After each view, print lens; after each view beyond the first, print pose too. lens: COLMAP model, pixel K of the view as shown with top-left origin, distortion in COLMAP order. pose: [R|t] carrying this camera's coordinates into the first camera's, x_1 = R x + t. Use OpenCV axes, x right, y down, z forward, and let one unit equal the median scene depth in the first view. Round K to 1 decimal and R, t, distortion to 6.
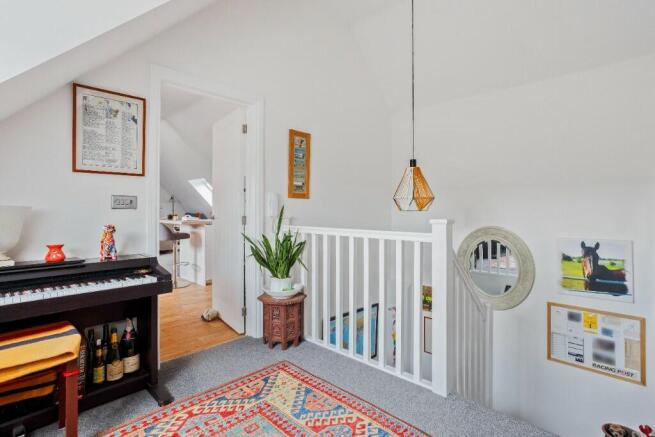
lens RADIAL K [[327.4, 0, 328.0], [0, 327.4, 207.8], [0, 0, 1]] dist [-0.003853, -0.000571]
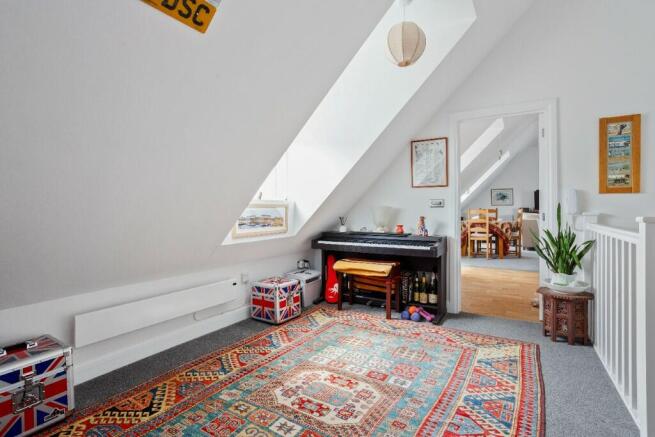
lens RADIAL K [[325.9, 0, 327.3], [0, 325.9, 209.2], [0, 0, 1]] dist [-0.034514, 0.000566]
pose [[0.217922, -0.001216, -0.975965, 0.908717], [0.009378, 0.999956, 0.000848, 0.007340], [0.975921, -0.009337, 0.217924, 0.102046]]
